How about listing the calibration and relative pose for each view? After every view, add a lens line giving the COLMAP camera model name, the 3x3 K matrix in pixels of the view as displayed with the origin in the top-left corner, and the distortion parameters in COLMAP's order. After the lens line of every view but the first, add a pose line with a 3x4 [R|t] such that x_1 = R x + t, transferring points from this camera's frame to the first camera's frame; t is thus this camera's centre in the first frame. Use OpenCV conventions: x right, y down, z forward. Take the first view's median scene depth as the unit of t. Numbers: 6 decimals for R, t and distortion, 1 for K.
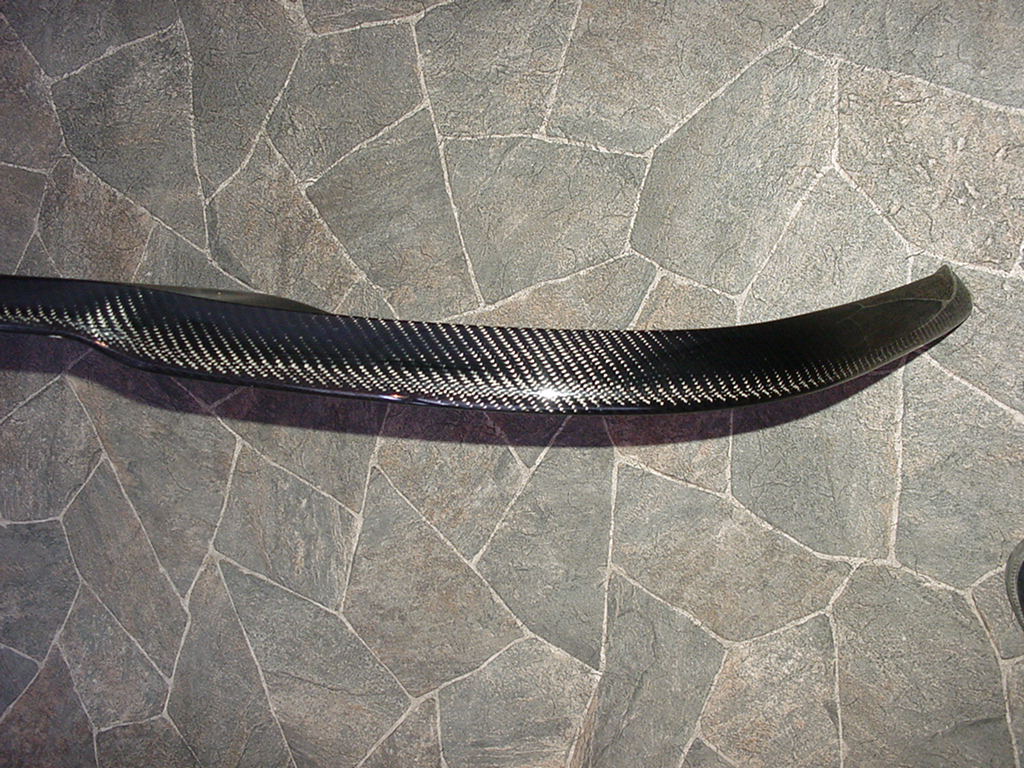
lens RADIAL K [[1251.5, 0, 514.8], [0, 1251.5, 404.4], [0, 0, 1]] dist [-0.163629, 0.000000]
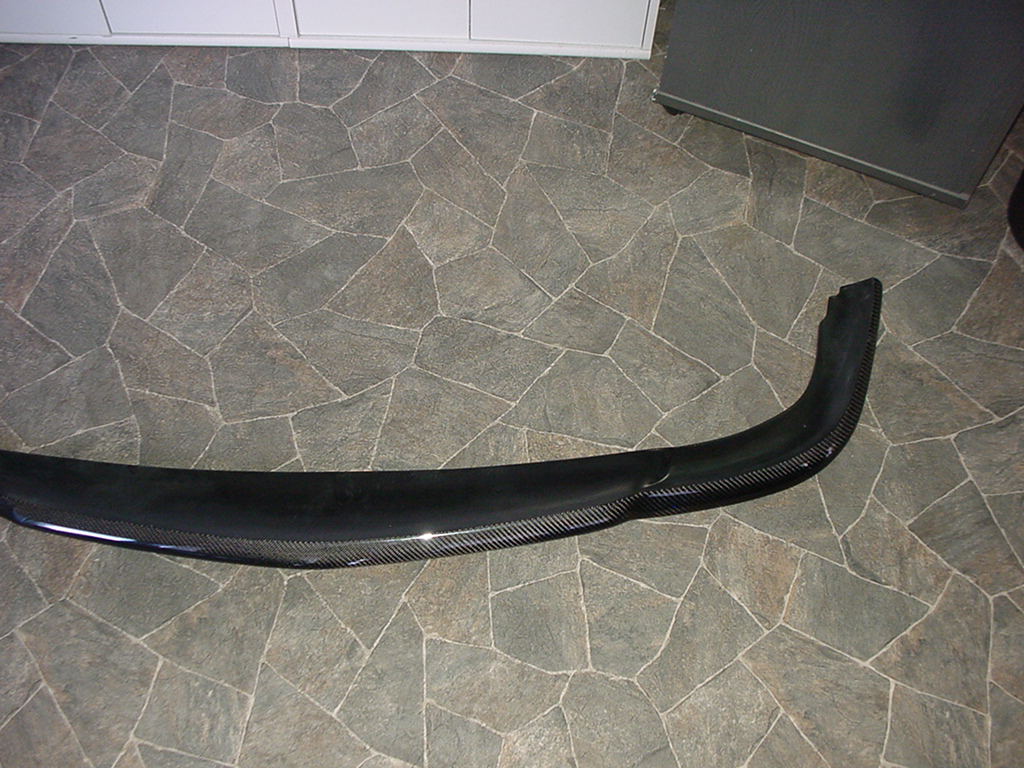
lens RADIAL K [[1251.5, 0, 487.2], [0, 1251.5, 416.5], [0, 0, 1]] dist [-0.163629, 0.000000]
pose [[0.917635, 0.119057, 0.379173, -0.505219], [0.136543, 0.801551, -0.582128, 0.781474], [-0.373232, 0.585954, 0.719274, -0.411483]]
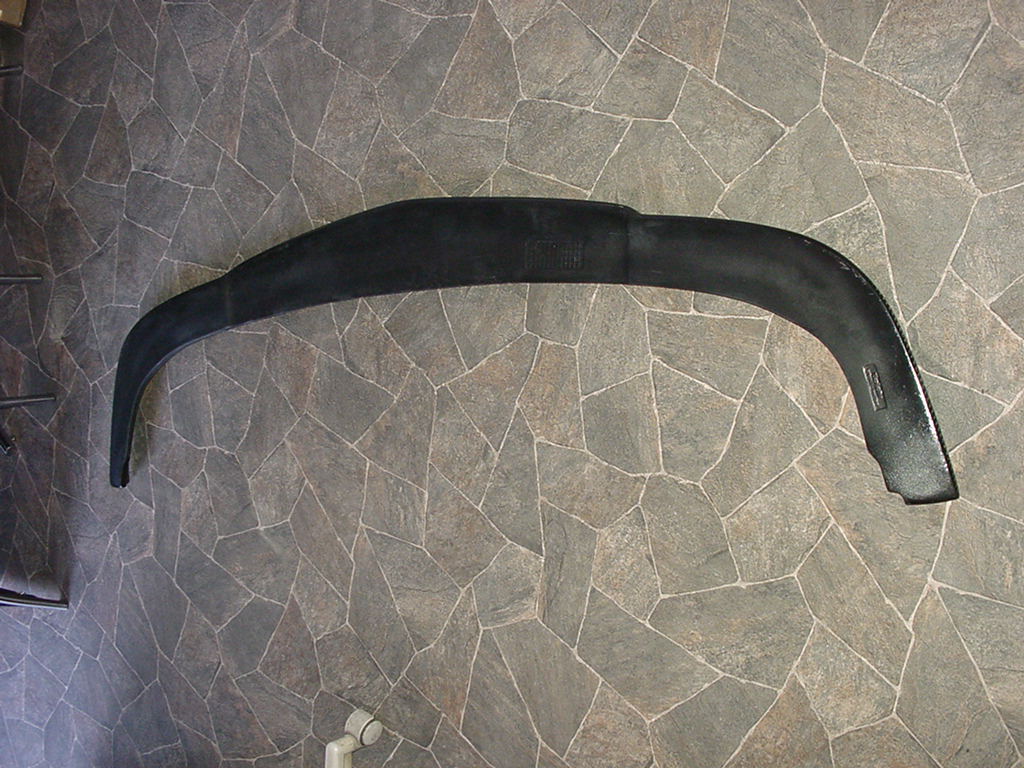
lens RADIAL K [[1251.5, 0, 488.3], [0, 1251.5, 403.1], [0, 0, 1]] dist [-0.163629, 0.000000]
pose [[0.949999, -0.117672, -0.289233, 0.560960], [0.081511, 0.987613, -0.134075, 0.233694], [0.301427, 0.103796, 0.947823, -0.822501]]
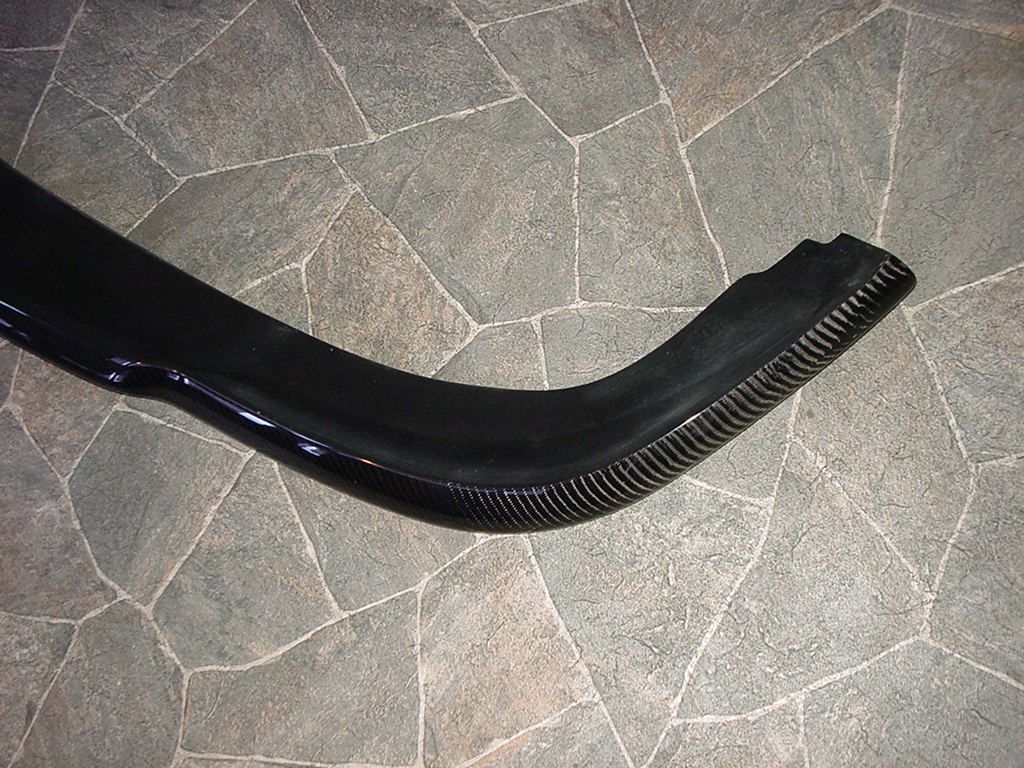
lens RADIAL K [[1251.5, 0, 467.3], [0, 1251.5, 416.8], [0, 0, 1]] dist [-0.163629, 0.000000]
pose [[0.833177, 0.548850, 0.067668, 0.336858], [-0.530372, 0.827721, -0.183259, 0.035640], [-0.156592, 0.116798, 0.980733, -0.078633]]
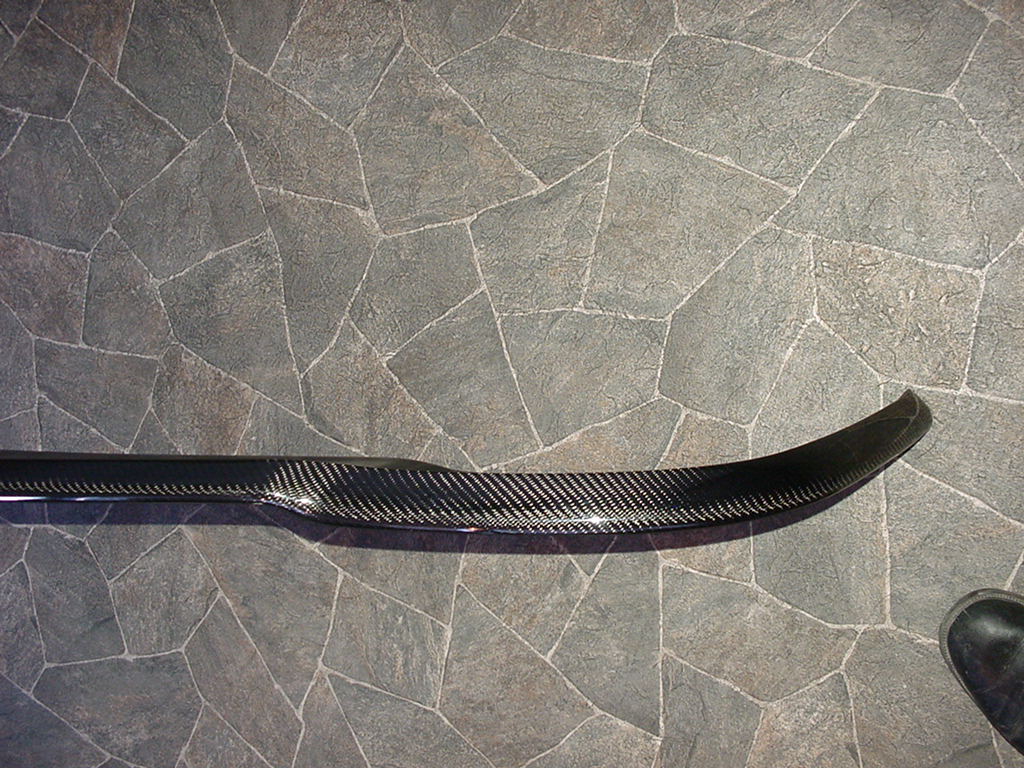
lens RADIAL K [[1251.5, 0, 512.8], [0, 1251.5, 402.2], [0, 0, 1]] dist [-0.163629, 0.000000]
pose [[0.996913, -0.075088, 0.022941, -0.079595], [0.076882, 0.992857, -0.091235, -0.012502], [-0.015926, 0.092717, 0.995565, -0.236970]]
